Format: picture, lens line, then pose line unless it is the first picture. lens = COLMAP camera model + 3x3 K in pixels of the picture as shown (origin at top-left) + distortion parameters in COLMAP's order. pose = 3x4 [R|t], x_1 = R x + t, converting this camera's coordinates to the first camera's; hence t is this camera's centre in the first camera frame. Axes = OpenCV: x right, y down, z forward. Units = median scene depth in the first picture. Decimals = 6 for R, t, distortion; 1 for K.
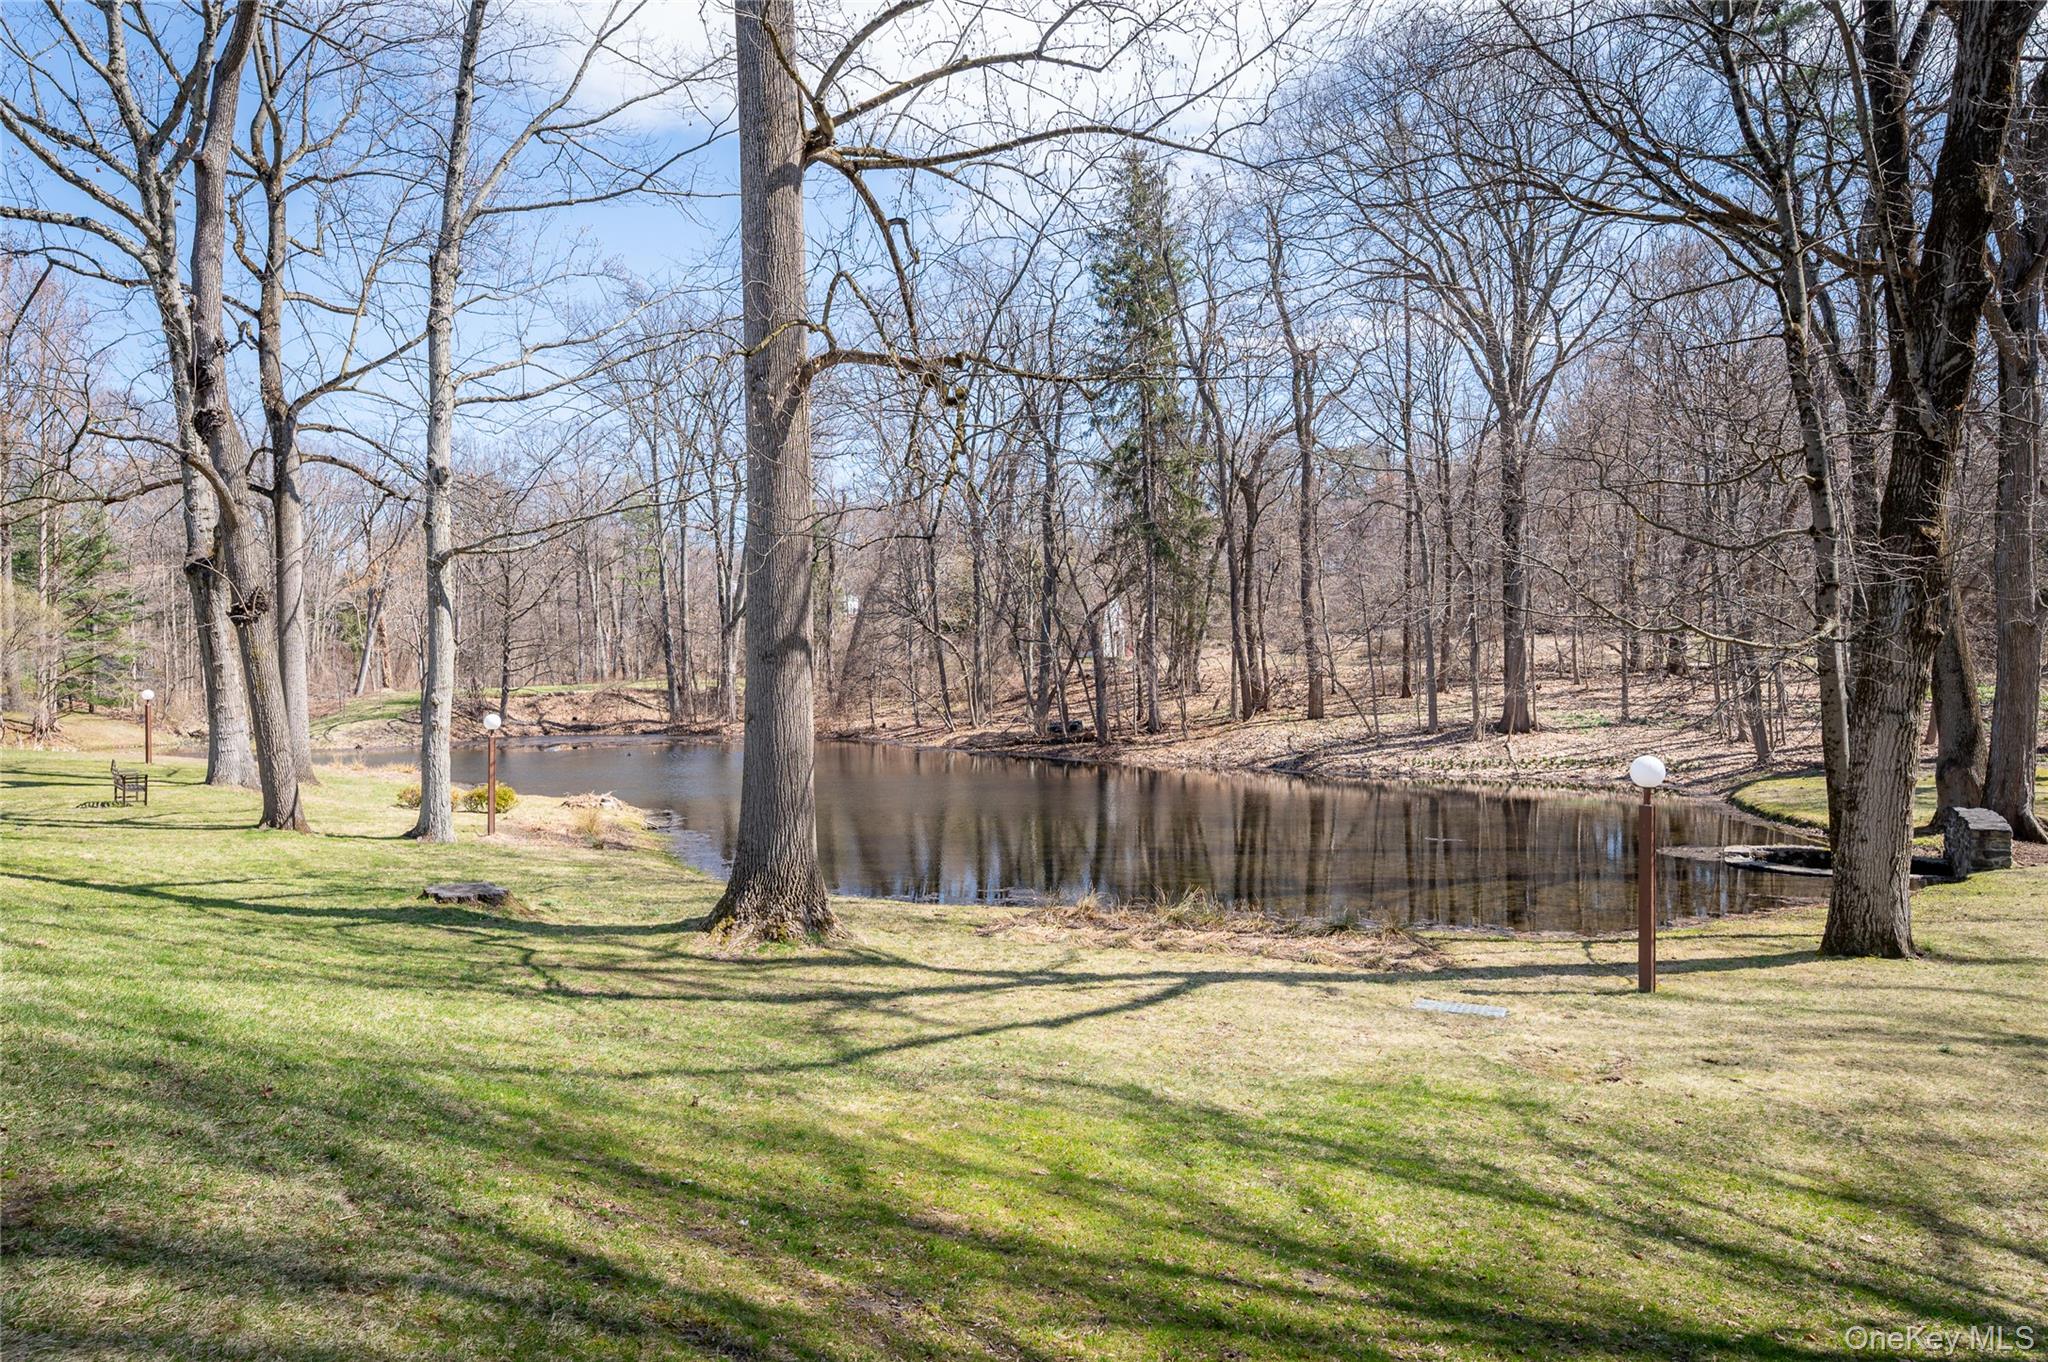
lens RADIAL K [[1218.2, 0, 1020.7], [0, 1218.2, 684.5], [0, 0, 1]] dist [-0.003302, 0.000039]
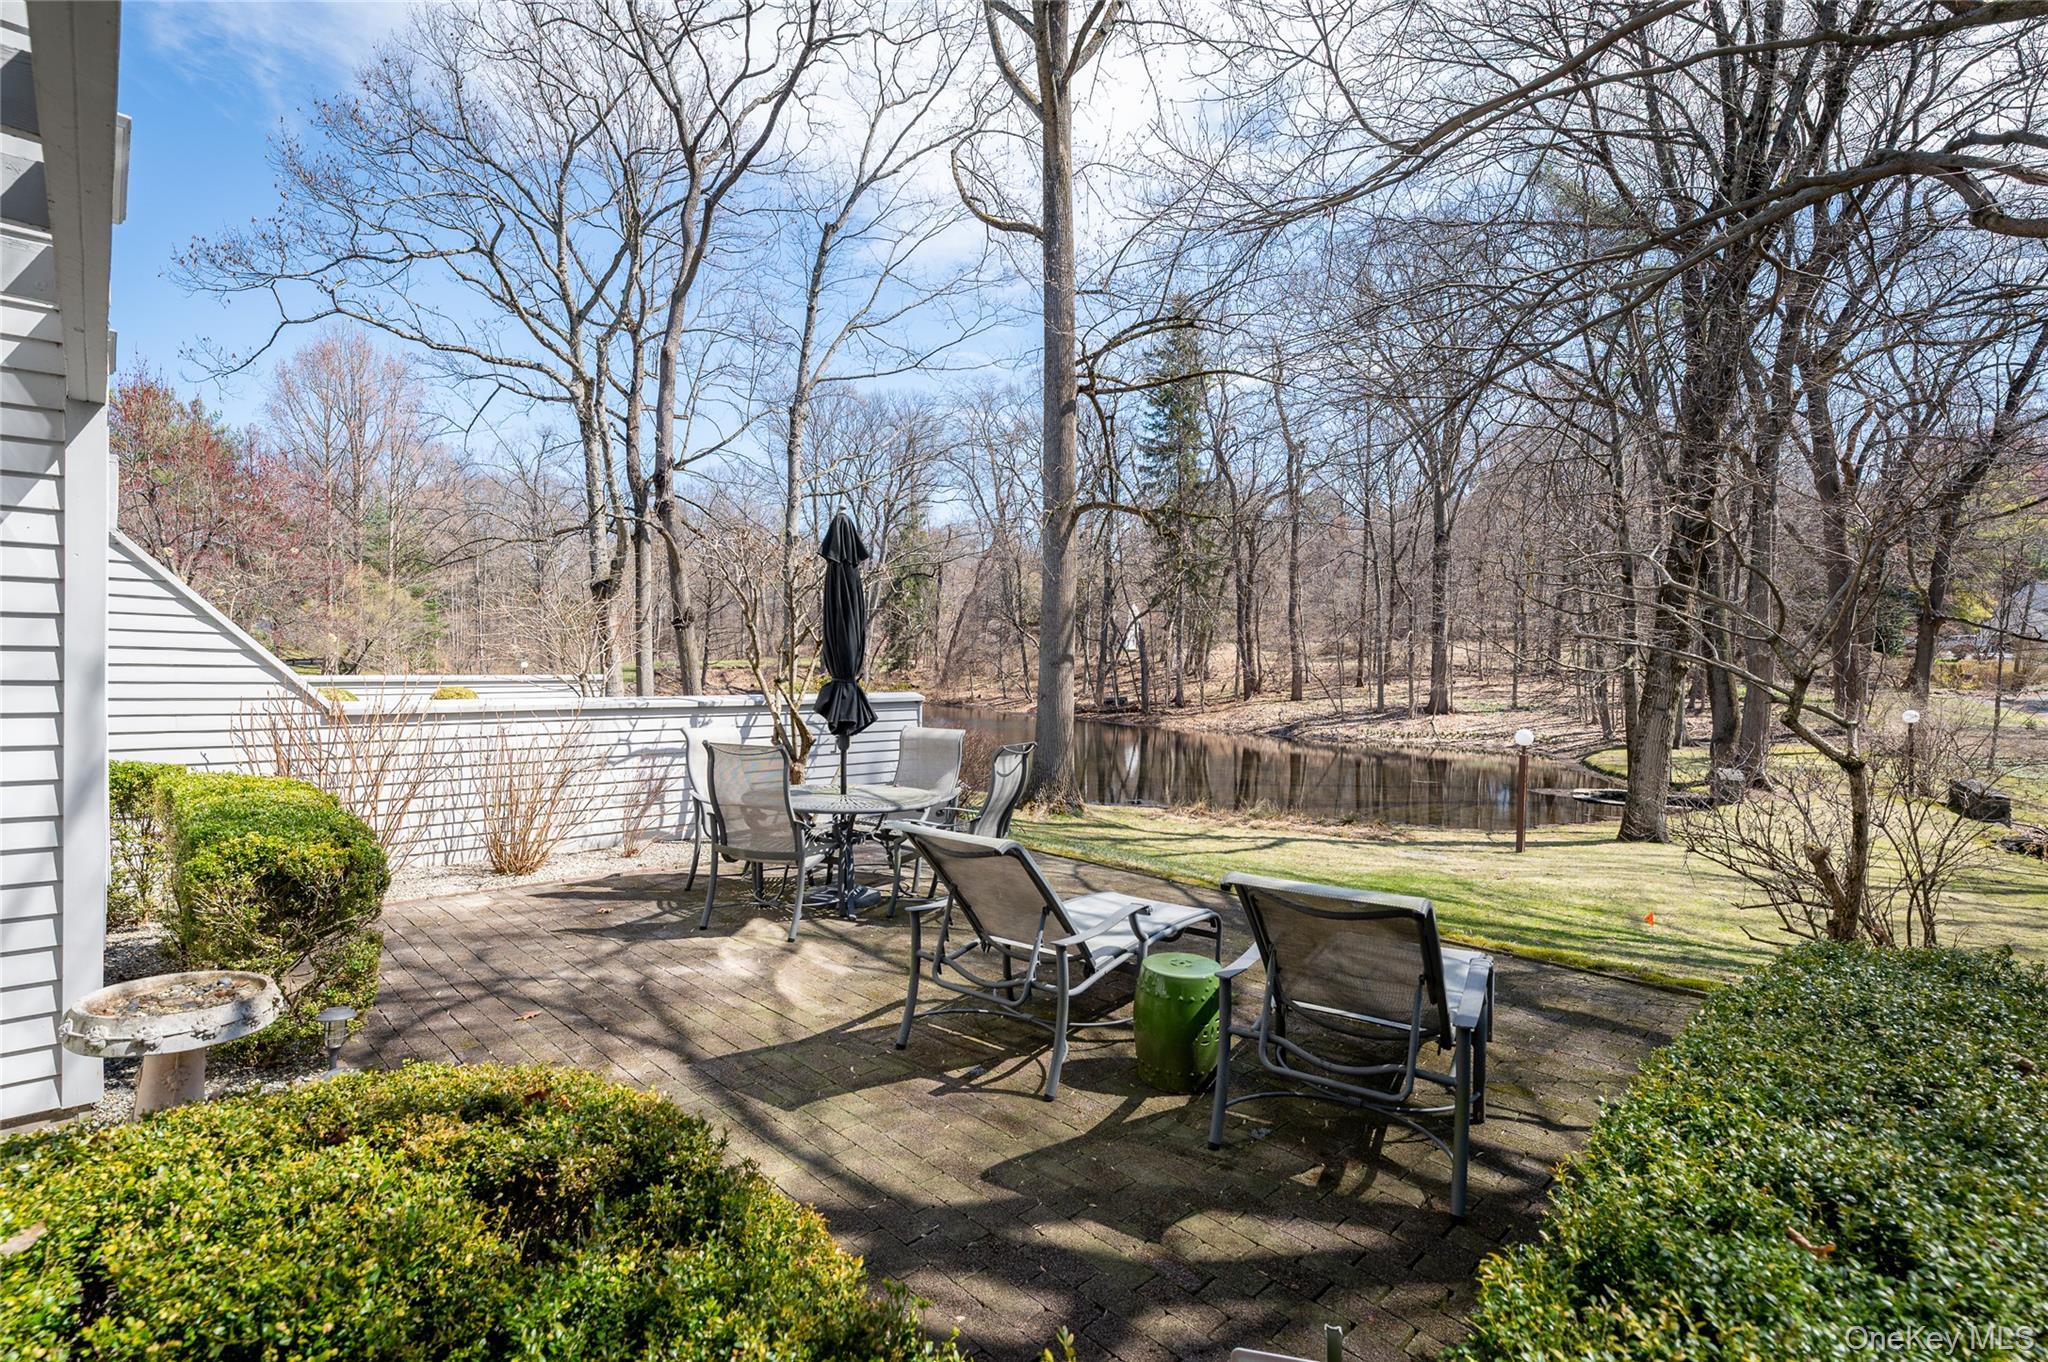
lens RADIAL K [[954.7, 0, 1024.9], [0, 954.7, 677.5], [0, 0, 1]] dist [-0.000975, 0.000292]
pose [[0.999556, 0.025908, -0.014731, -0.070562], [-0.025705, 0.999575, 0.013785, -0.006740], [0.015082, -0.013401, 0.999796, -0.144436]]
